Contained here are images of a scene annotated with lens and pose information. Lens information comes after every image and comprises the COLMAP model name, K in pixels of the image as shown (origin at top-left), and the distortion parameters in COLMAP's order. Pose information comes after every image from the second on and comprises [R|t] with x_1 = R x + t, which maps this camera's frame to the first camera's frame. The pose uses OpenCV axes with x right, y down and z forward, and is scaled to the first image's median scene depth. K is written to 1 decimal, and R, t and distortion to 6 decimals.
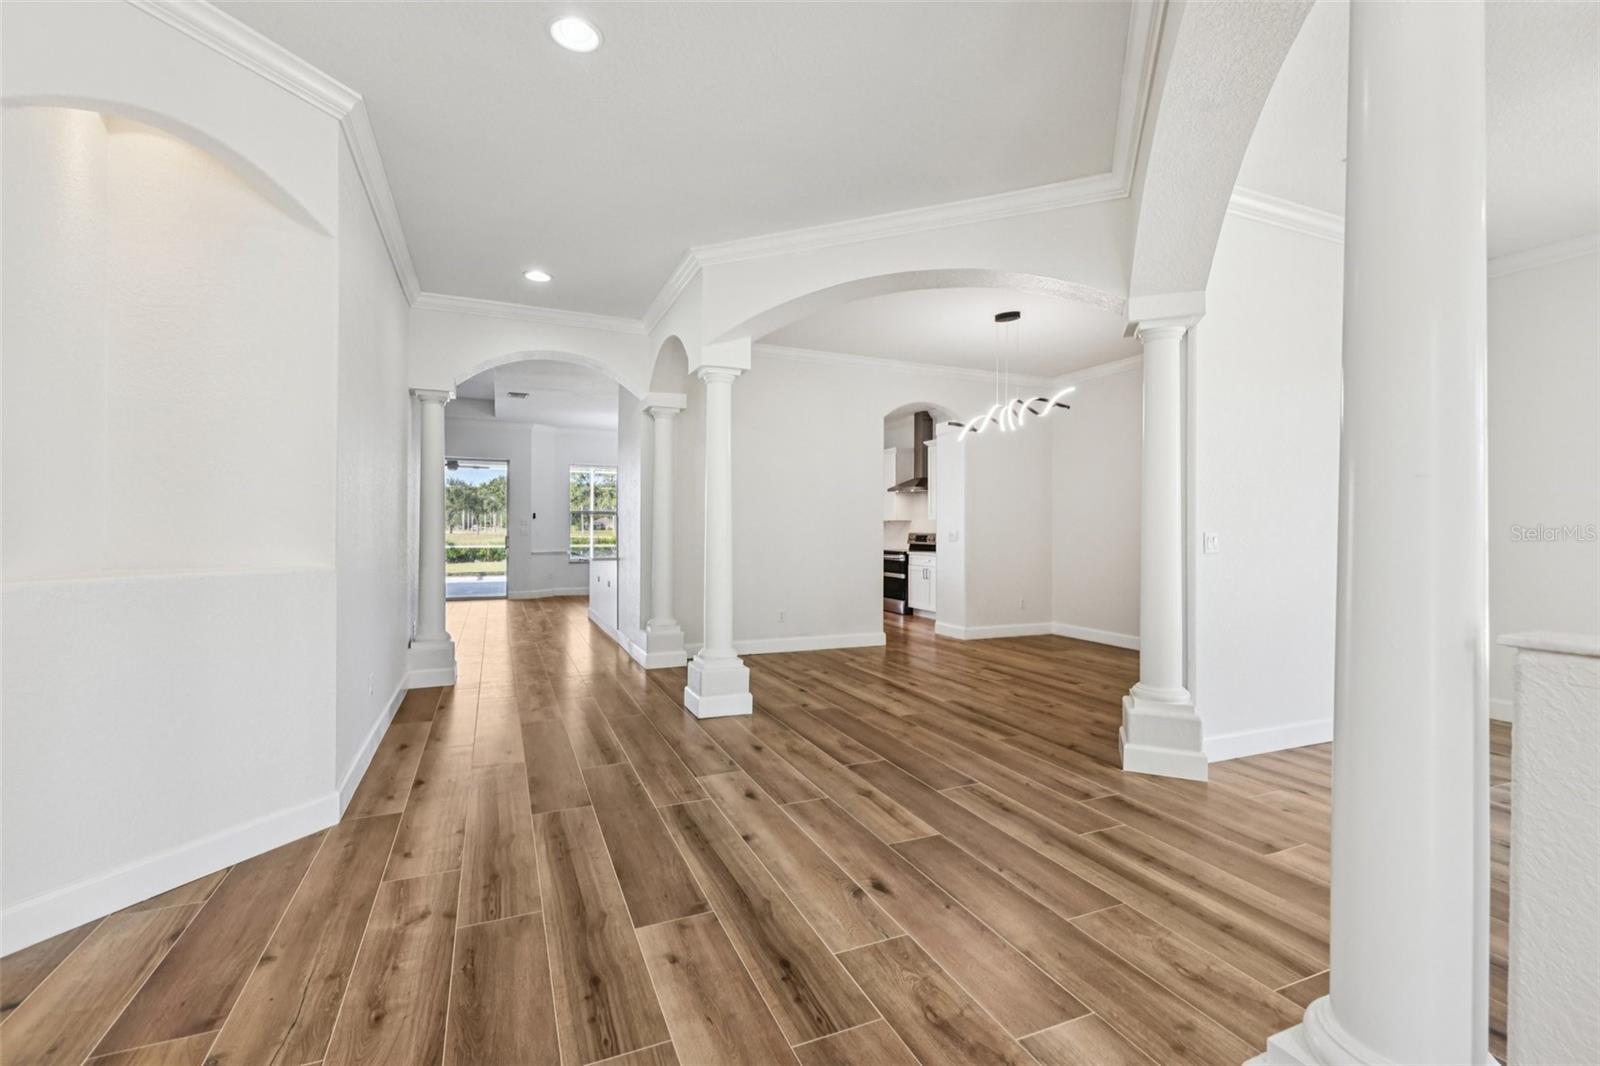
lens RADIAL K [[702.2, 0, 781.4], [0, 702.2, 529.8], [0, 0, 1]] dist [0.001662, 0.000046]
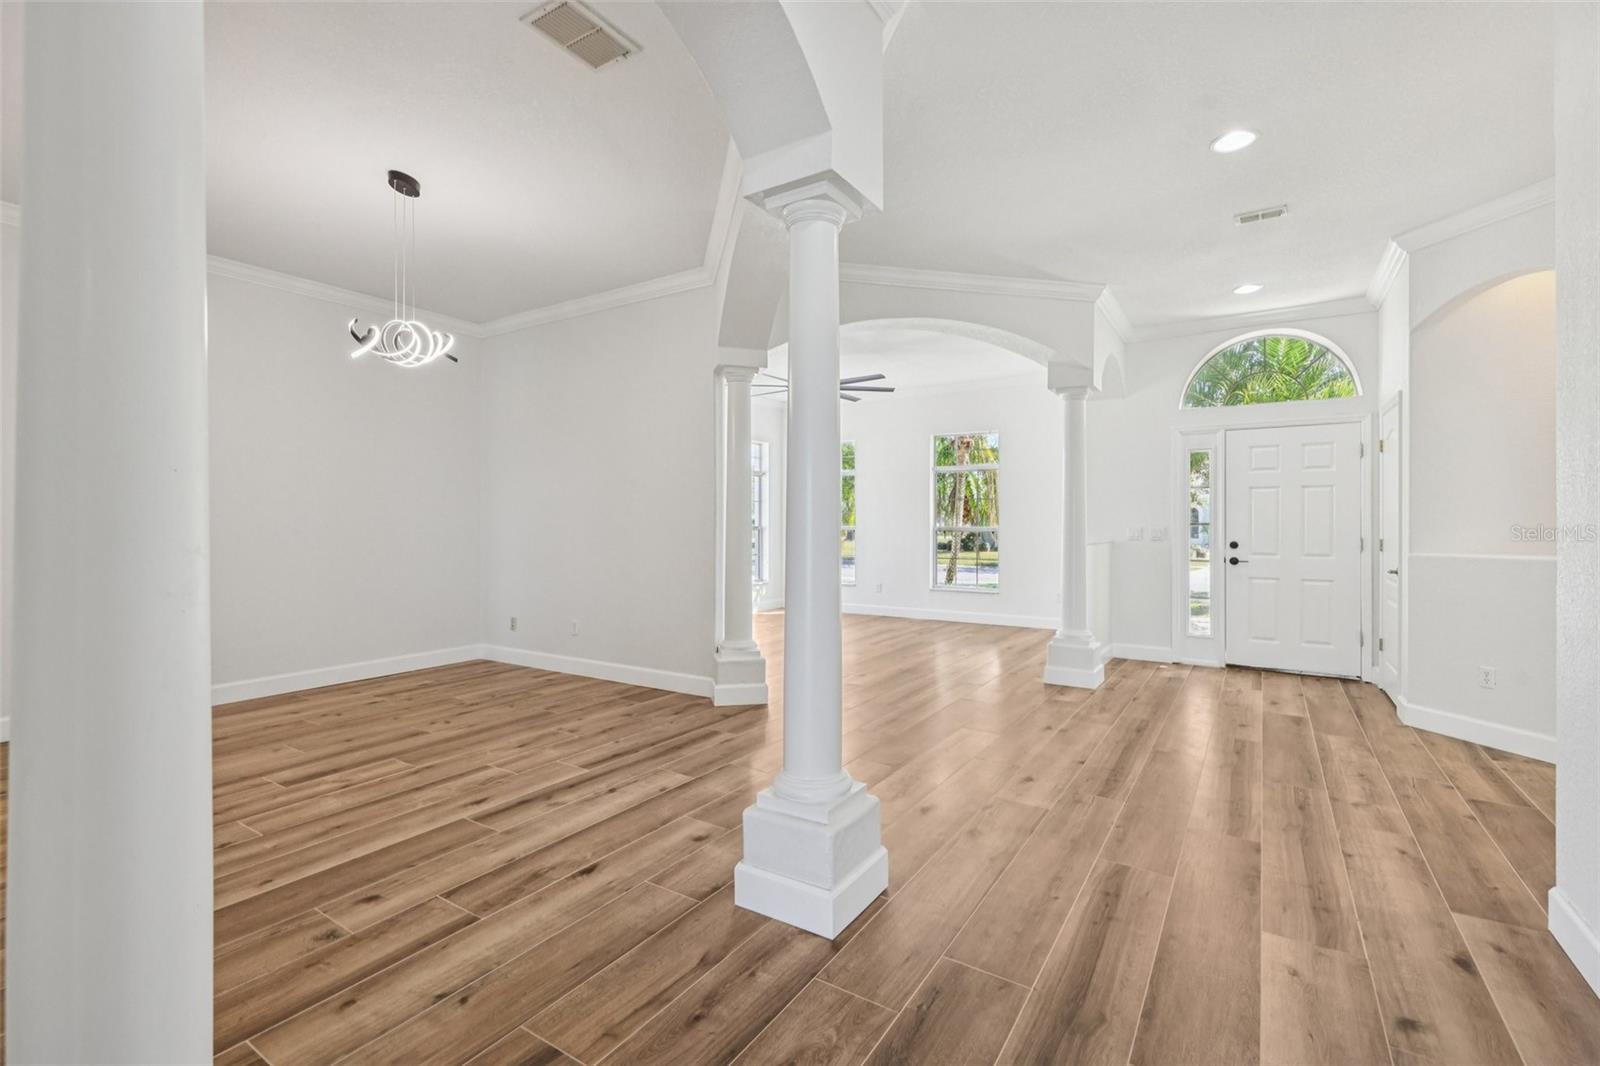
lens RADIAL K [[710.7, 0, 800.0], [0, 710.7, 533.0], [0, 0, 1]] dist [0.001181, -0.001337]
pose [[-0.570963, -0.017744, 0.820784, -0.559880], [-0.001440, 0.999787, 0.020612, -0.009101], [-0.820974, 0.010587, -0.570867, 1.475667]]
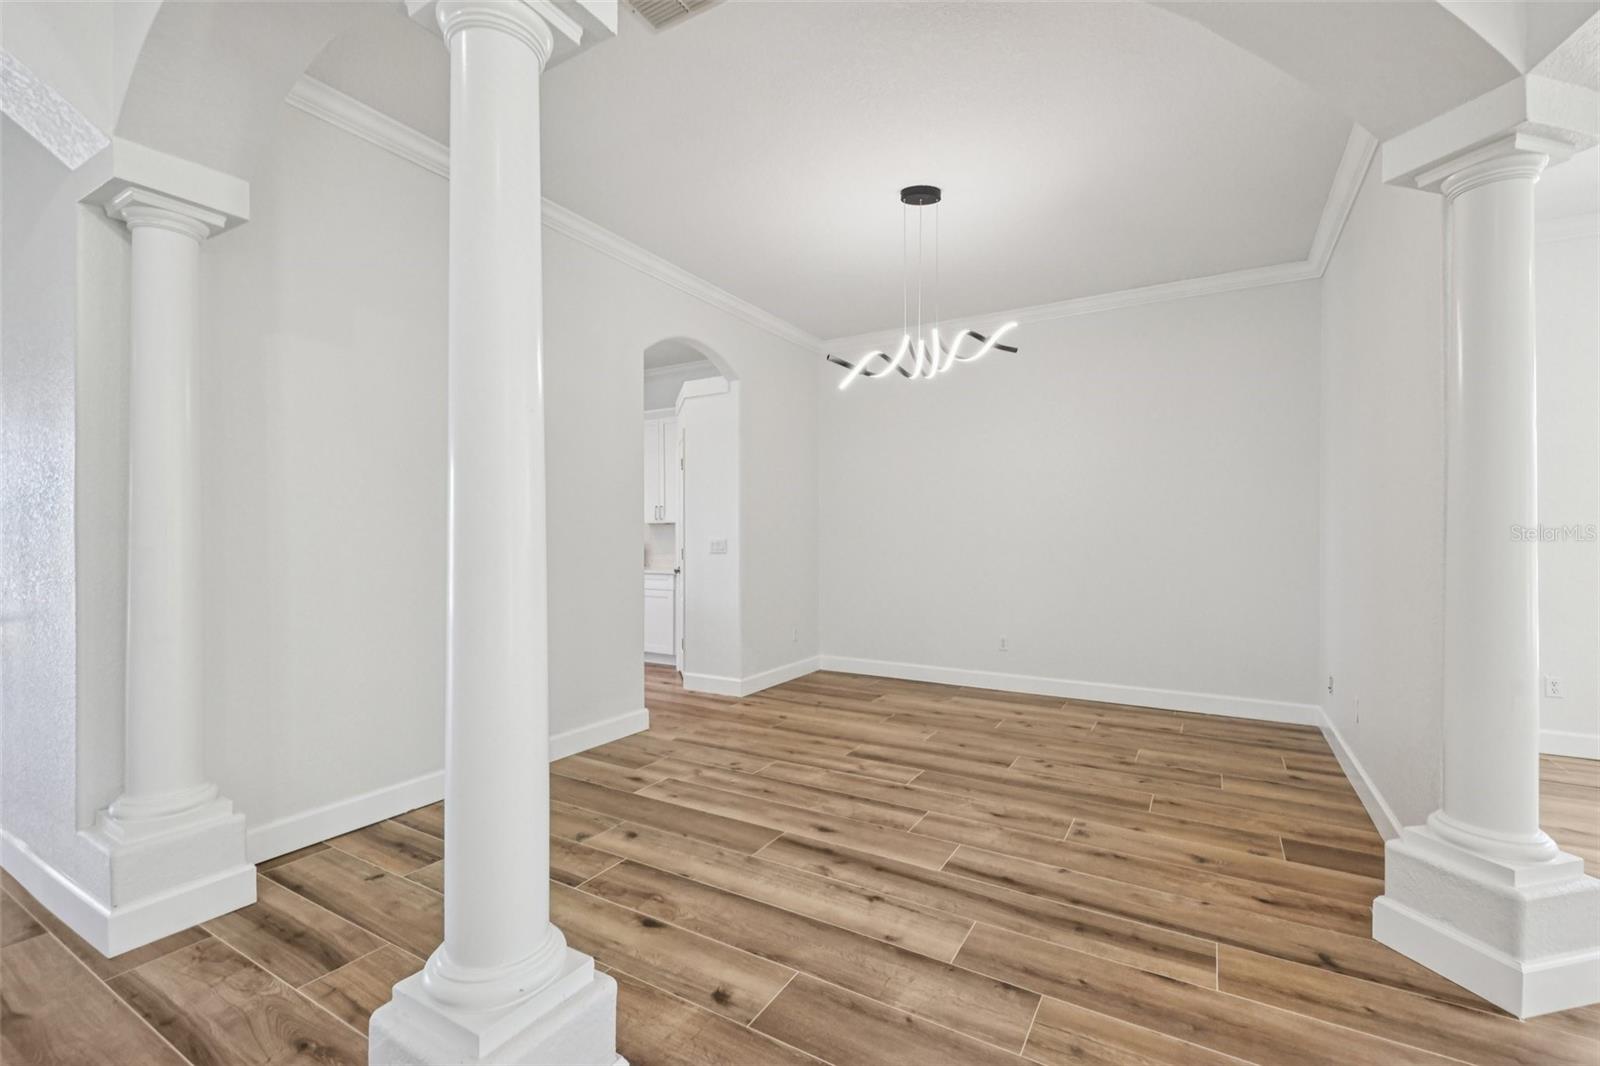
lens RADIAL K [[691.1, 0, 800.2], [0, 691.1, 538.2], [0, 0, 1]] dist [0.002130, -0.000414]
pose [[0.795820, -0.007155, 0.605491, -0.189558], [0.003721, 0.999969, 0.006926, -0.006635], [-0.605522, -0.003258, 0.795822, 0.788326]]
